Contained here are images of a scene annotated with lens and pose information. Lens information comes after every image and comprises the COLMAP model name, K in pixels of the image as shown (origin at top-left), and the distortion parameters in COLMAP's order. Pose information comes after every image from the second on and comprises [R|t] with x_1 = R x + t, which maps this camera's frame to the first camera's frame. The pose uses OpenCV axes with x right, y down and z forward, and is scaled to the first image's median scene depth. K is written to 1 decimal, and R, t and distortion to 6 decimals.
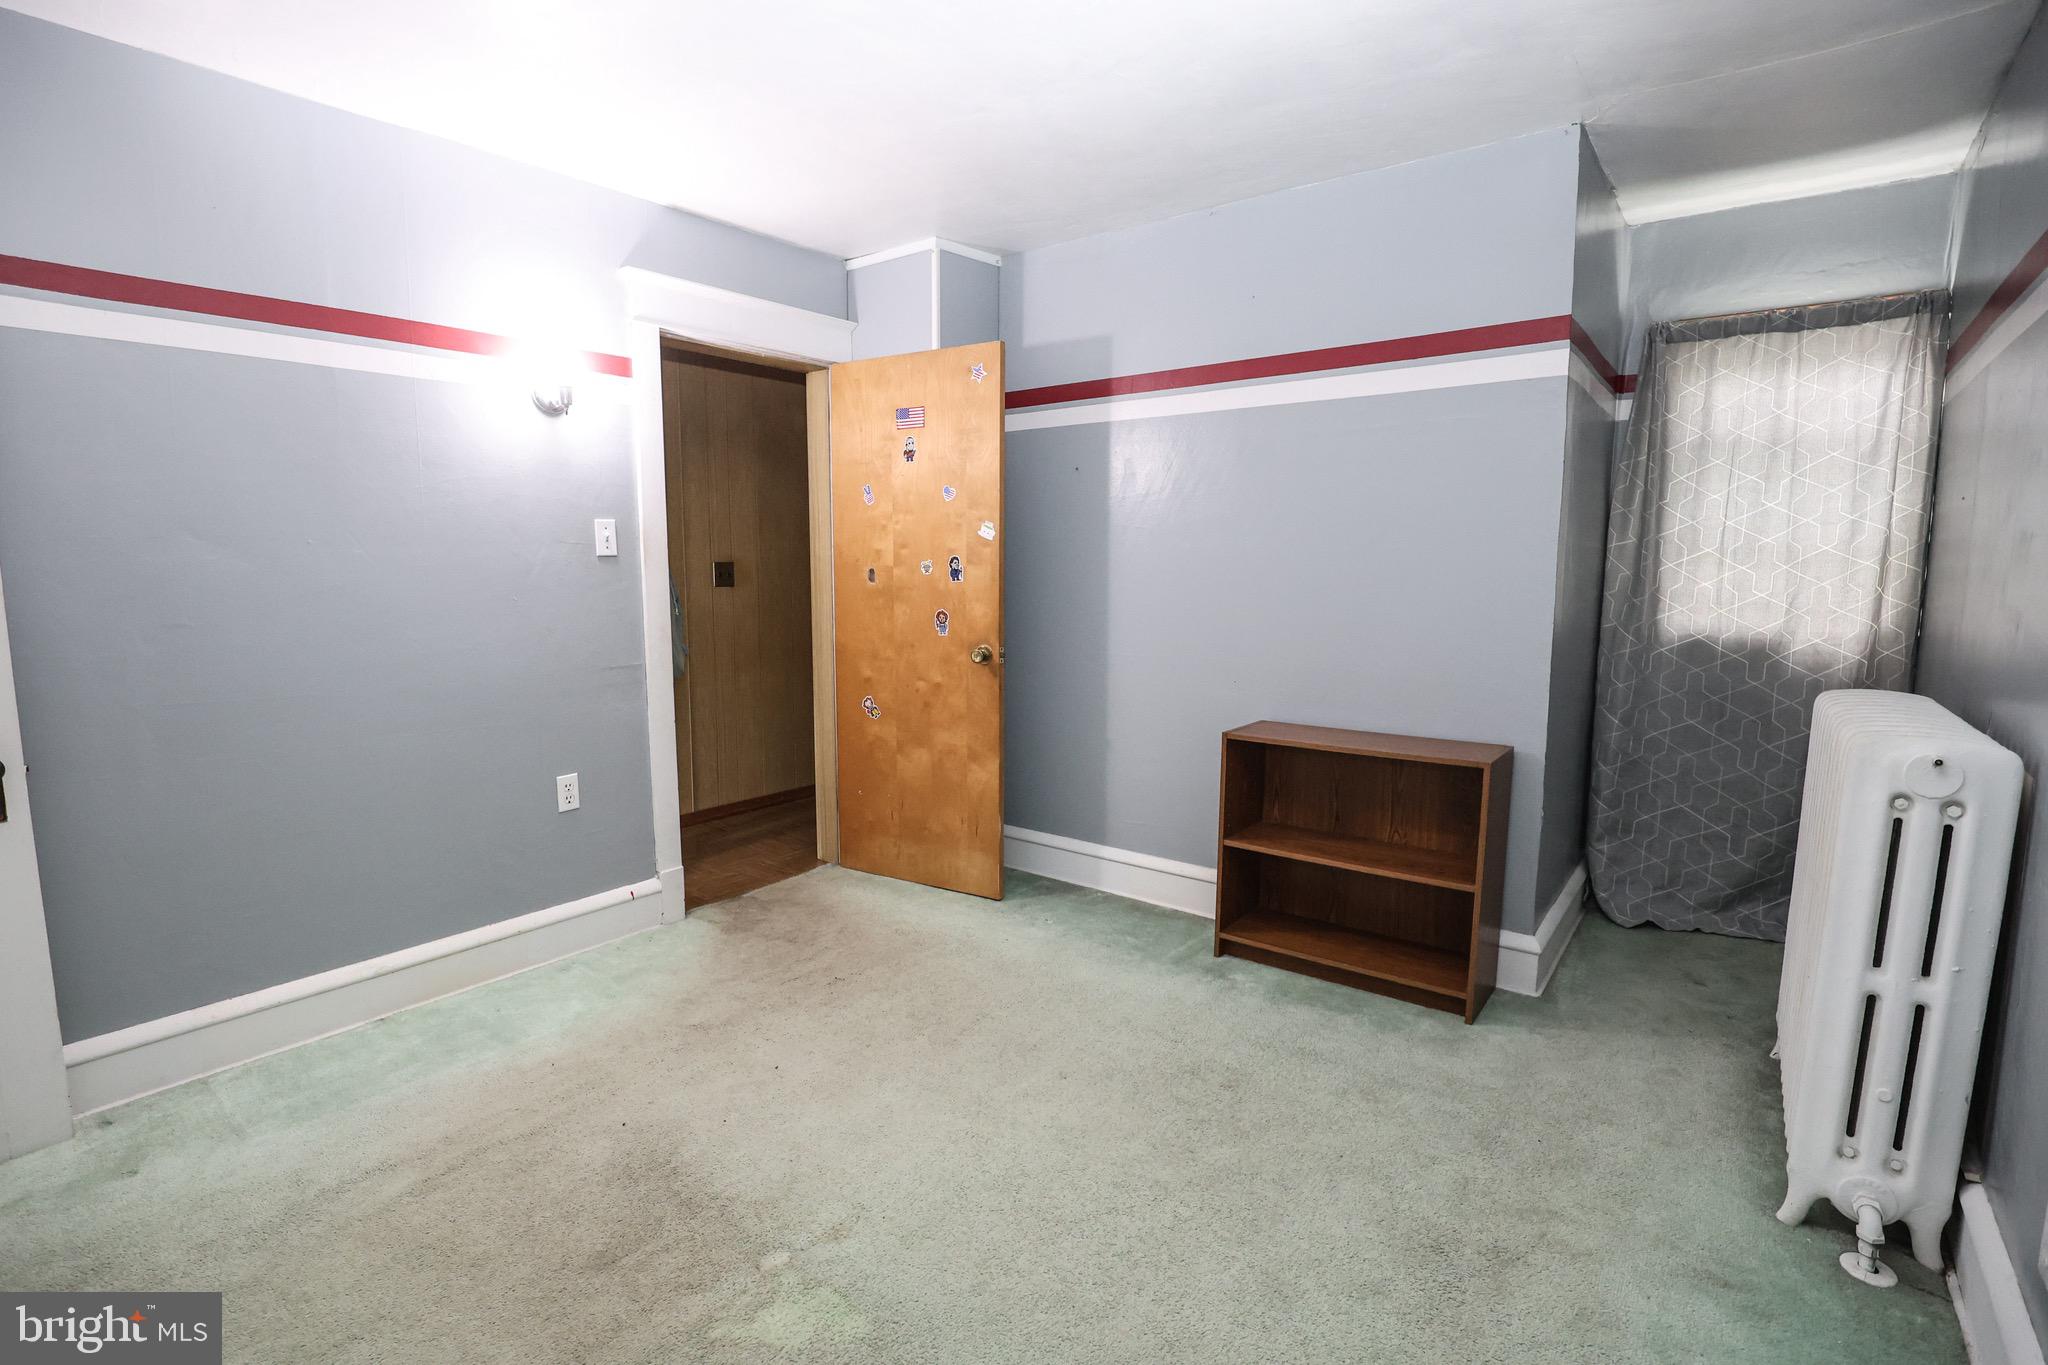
lens RADIAL K [[954.6, 0, 1024.0], [0, 954.6, 682.5], [0, 0, 1]] dist [-0.023066, -0.000179]
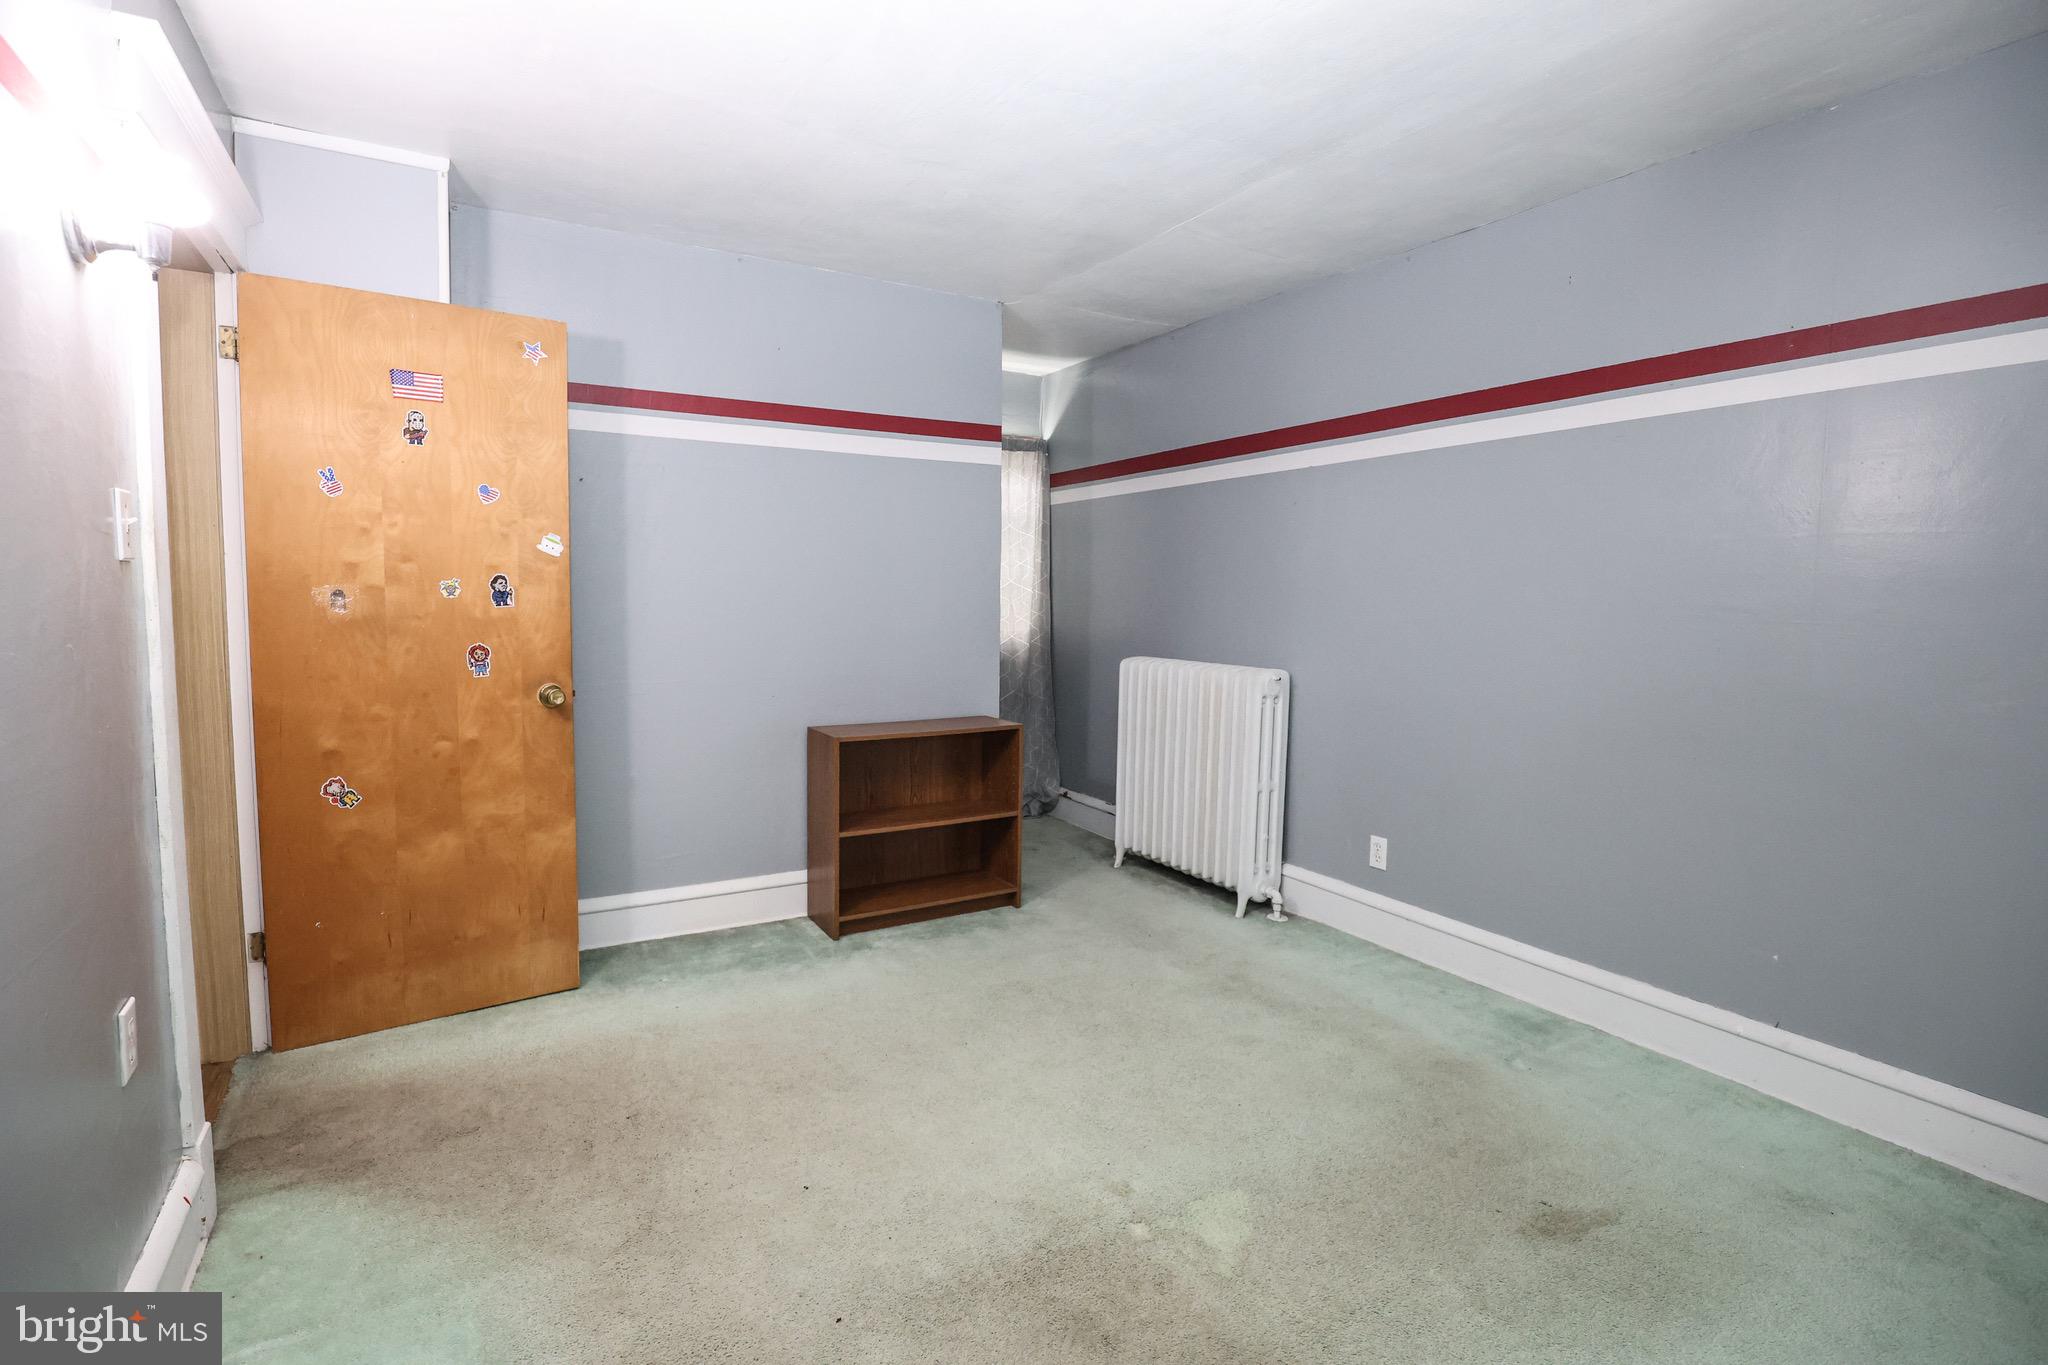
lens RADIAL K [[939.3, 0, 962.5], [0, 939.3, 671.6], [0, 0, 1]] dist [-0.019985, -0.000128]
pose [[0.407058, -0.070863, 0.910649, -0.619201], [0.103514, 0.994142, 0.031090, -0.036860], [-0.907518, 0.081610, 0.412009, 0.339574]]
